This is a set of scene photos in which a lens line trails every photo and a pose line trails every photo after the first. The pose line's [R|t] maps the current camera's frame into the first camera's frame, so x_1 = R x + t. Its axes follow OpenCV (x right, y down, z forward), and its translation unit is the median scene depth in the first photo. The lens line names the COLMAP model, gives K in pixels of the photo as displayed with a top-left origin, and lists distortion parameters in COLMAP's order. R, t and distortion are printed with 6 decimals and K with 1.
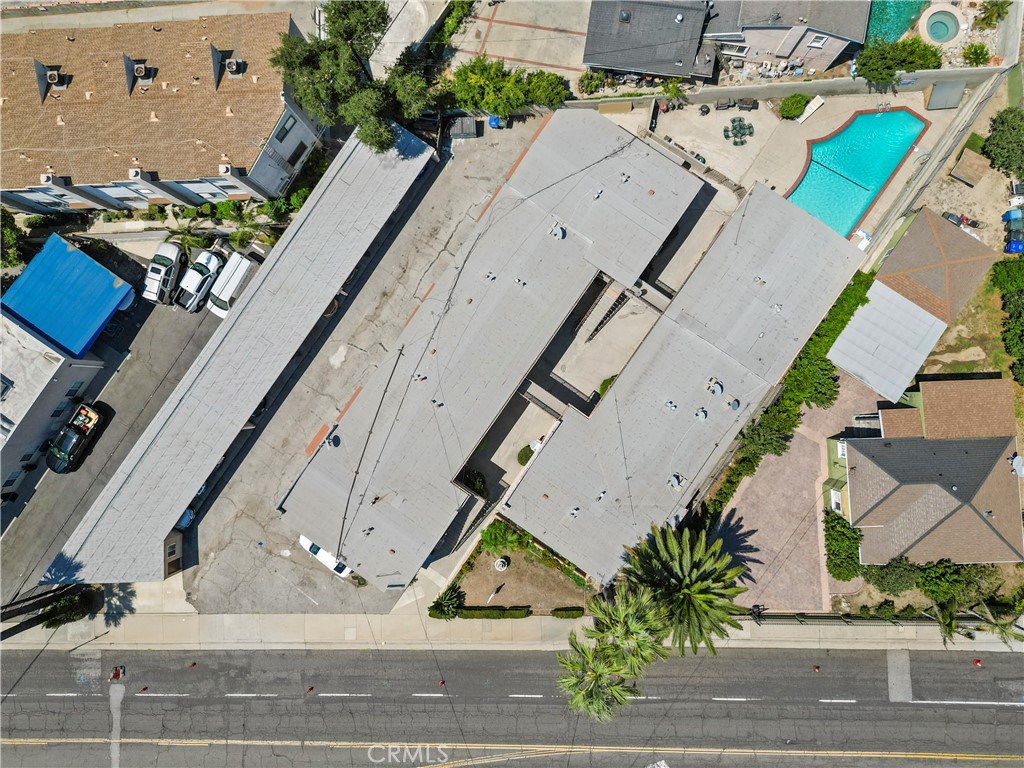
lens RADIAL K [[722.7, 0, 516.4], [0, 722.7, 380.4], [0, 0, 1]] dist [0.068750, -0.068380]
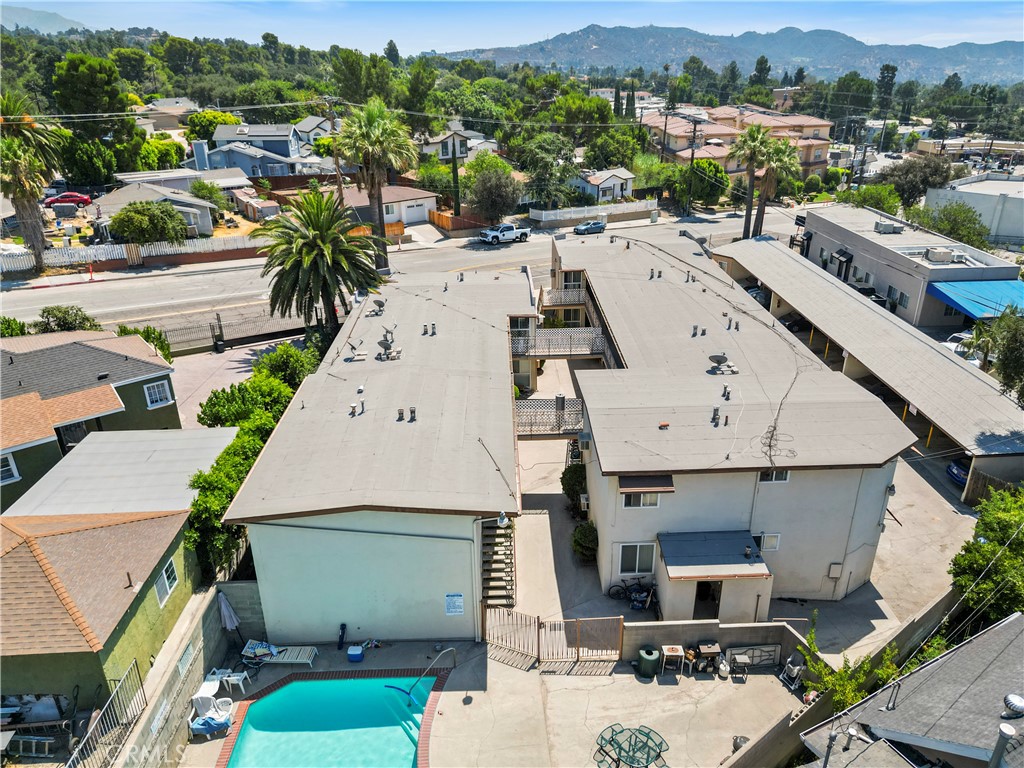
lens RADIAL K [[722.7, 0, 516.4], [0, 722.7, 380.4], [0, 0, 1]] dist [0.068750, -0.068380]
pose [[-0.800760, 0.285680, -0.526470, 0.496591], [-0.596291, -0.296914, 0.745841, -0.529545], [0.056756, 0.911169, 0.408105, 0.684370]]
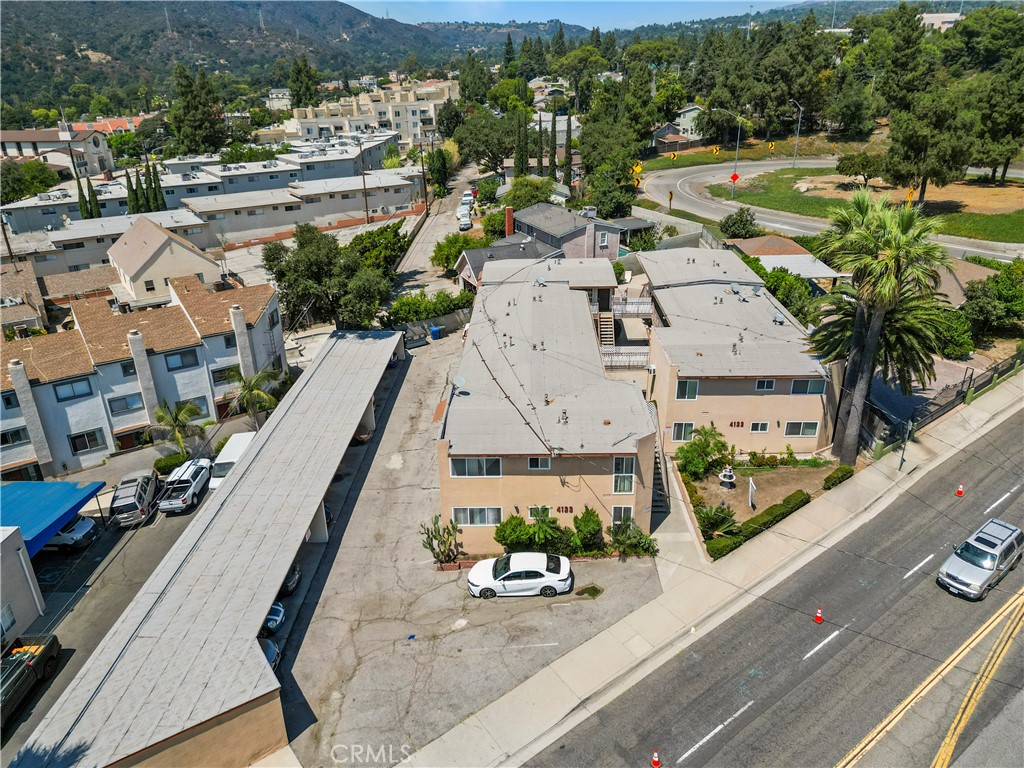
lens RADIAL K [[722.7, 0, 516.4], [0, 722.7, 380.4], [0, 0, 1]] dist [0.068750, -0.068380]
pose [[0.831930, -0.201498, 0.517002, -0.567270], [0.554138, 0.349901, -0.755315, 0.664638], [-0.028705, 0.914859, 0.402751, 0.619145]]
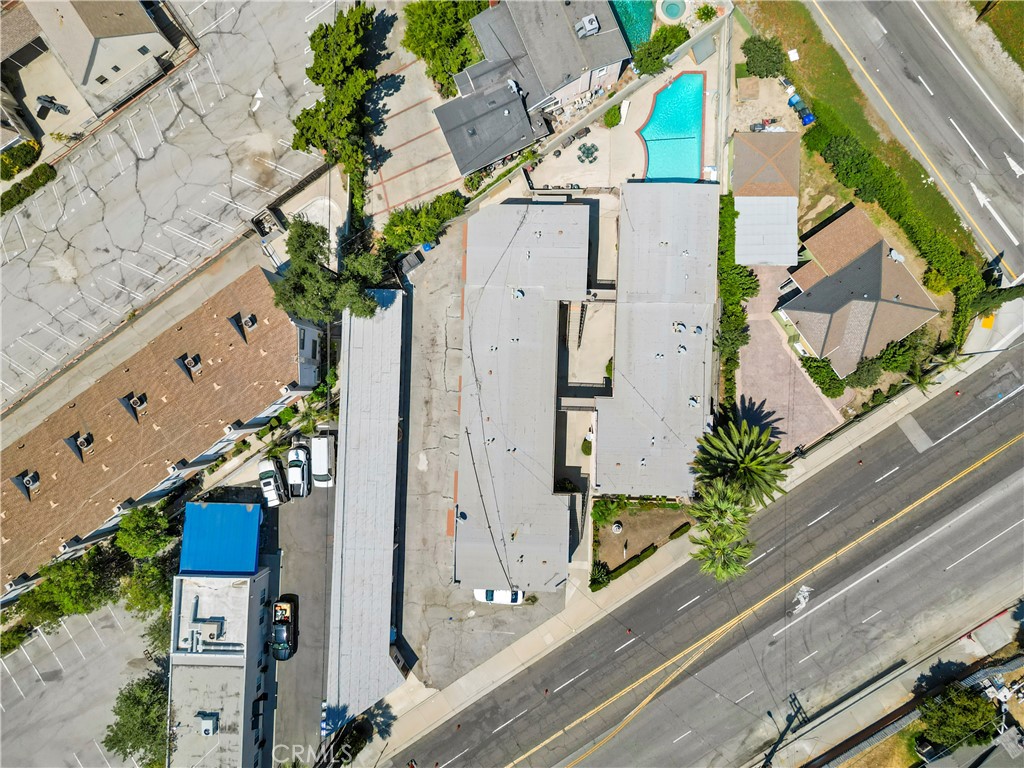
lens RADIAL K [[722.7, 0, 516.4], [0, 722.7, 380.4], [0, 0, 1]] dist [0.068750, -0.068380]
pose [[0.838663, -0.544413, 0.016064, -0.049162], [0.544638, 0.838481, -0.017866, -0.044229], [-0.003743, 0.023732, 0.999711, -0.308195]]
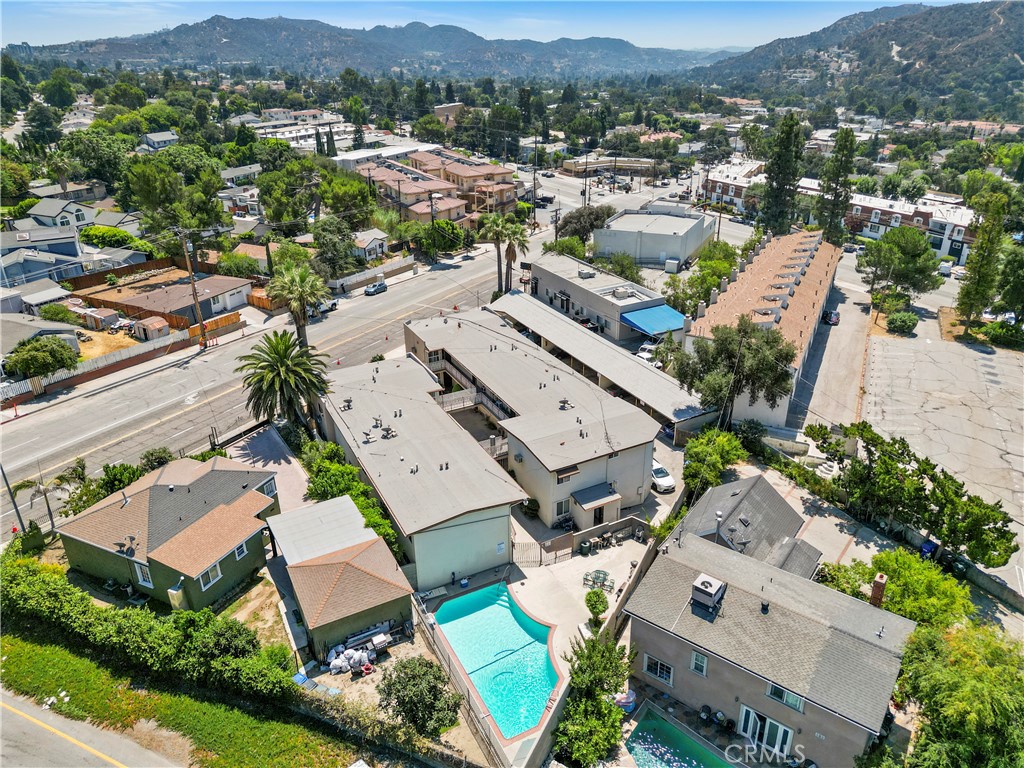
lens RADIAL K [[722.7, 0, 516.4], [0, 722.7, 380.4], [0, 0, 1]] dist [0.068750, -0.068380]
pose [[-0.461141, 0.414131, -0.784758, 0.968340], [-0.885804, -0.163058, 0.434469, -0.608478], [0.051966, 0.895493, 0.442032, 0.378955]]
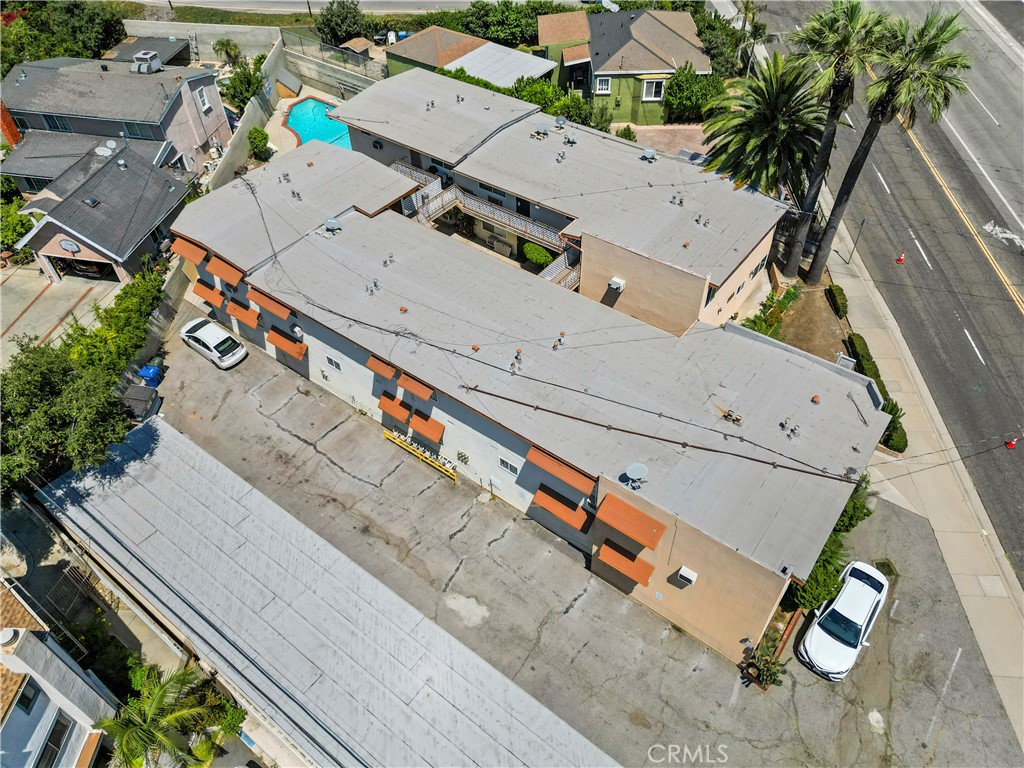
lens RADIAL K [[722.7, 0, 516.4], [0, 722.7, 380.4], [0, 0, 1]] dist [0.068750, -0.068380]
pose [[0.041706, -0.684243, 0.728061, -0.546320], [0.999111, 0.033019, -0.026202, 0.012320], [-0.006111, 0.728506, 0.685012, 0.548001]]
